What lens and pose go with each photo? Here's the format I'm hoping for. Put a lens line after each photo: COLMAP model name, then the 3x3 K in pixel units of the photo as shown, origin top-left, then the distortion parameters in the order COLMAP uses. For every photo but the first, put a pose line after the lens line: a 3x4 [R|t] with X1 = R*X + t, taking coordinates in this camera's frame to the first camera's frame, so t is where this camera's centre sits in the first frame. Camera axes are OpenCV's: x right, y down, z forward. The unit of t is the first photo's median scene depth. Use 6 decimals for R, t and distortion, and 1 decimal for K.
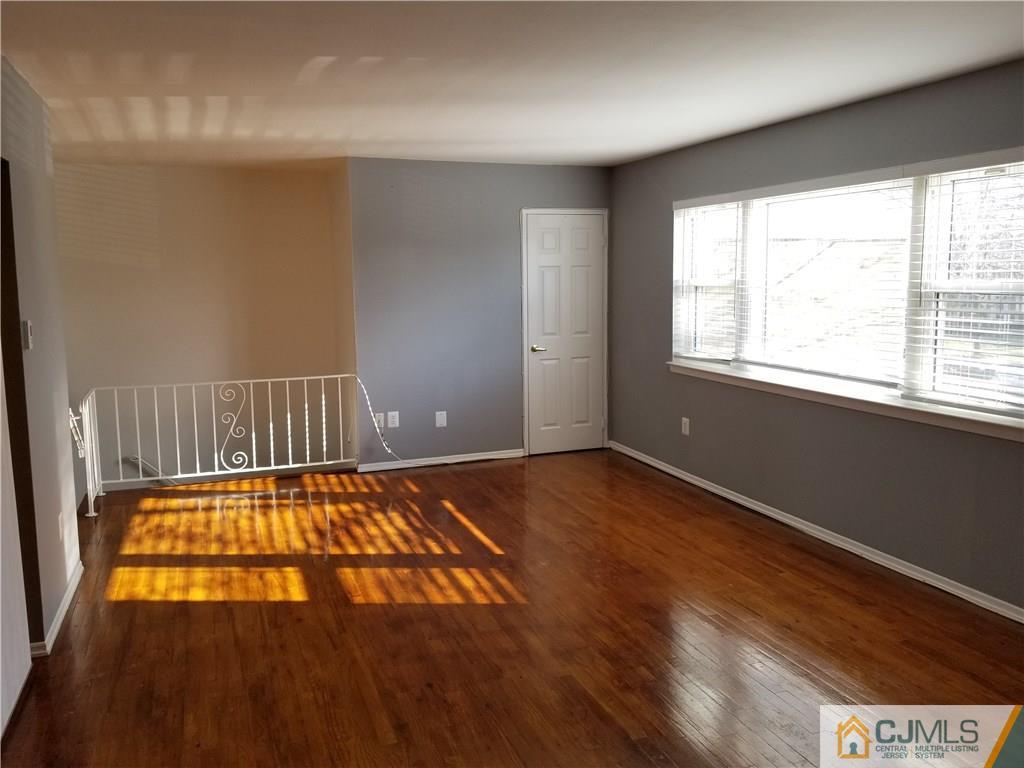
lens RADIAL K [[806.5, 0, 506.4], [0, 806.5, 377.7], [0, 0, 1]] dist [0.088790, -0.136494]
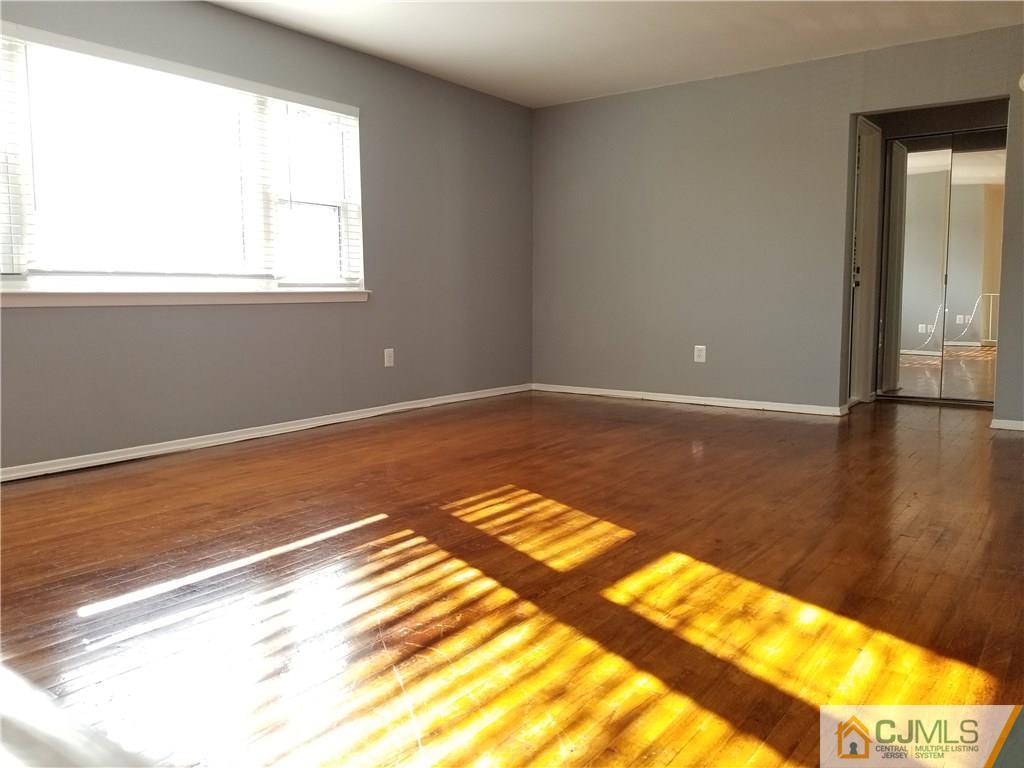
lens RADIAL K [[806.5, 0, 502.7], [0, 806.5, 384.8], [0, 0, 1]] dist [0.088790, -0.136494]
pose [[-0.551926, -0.068167, 0.831102, -0.655256], [0.132972, 0.976706, 0.168414, 0.009693], [-0.823223, 0.203466, -0.530005, 1.332664]]
